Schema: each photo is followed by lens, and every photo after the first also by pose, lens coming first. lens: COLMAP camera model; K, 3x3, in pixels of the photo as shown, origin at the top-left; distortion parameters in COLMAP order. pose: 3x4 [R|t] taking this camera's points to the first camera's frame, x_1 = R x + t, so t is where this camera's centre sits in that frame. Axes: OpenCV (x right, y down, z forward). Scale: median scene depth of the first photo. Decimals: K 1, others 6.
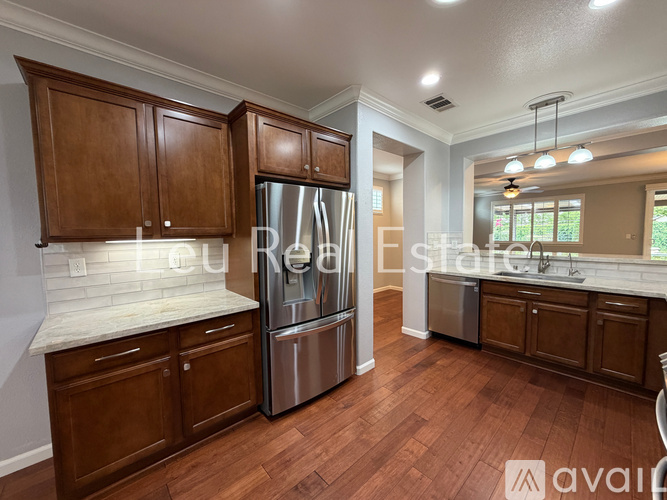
lens RADIAL K [[266.4, 0, 332.2], [0, 266.4, 249.6], [0, 0, 1]] dist [-0.000505, -0.000016]
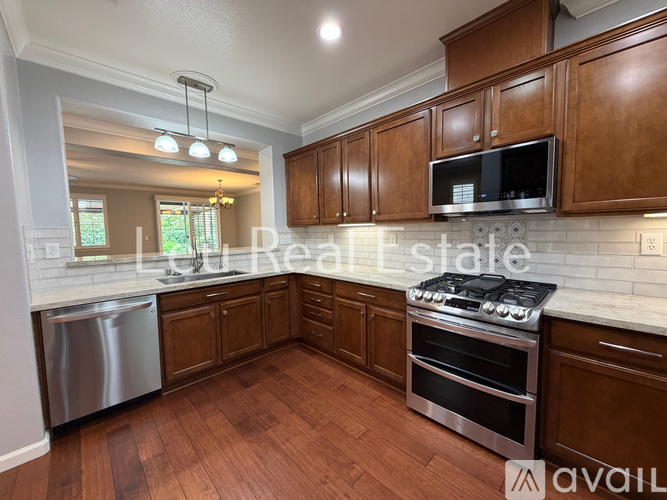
lens RADIAL K [[266.4, 0, 332.2], [0, 266.4, 249.6], [0, 0, 1]] dist [-0.000505, -0.000016]
pose [[-0.024826, -0.058125, 0.998001, -0.139456], [0.084919, 0.994577, 0.060038, -0.006534], [-0.996079, 0.086239, -0.019755, 0.582737]]
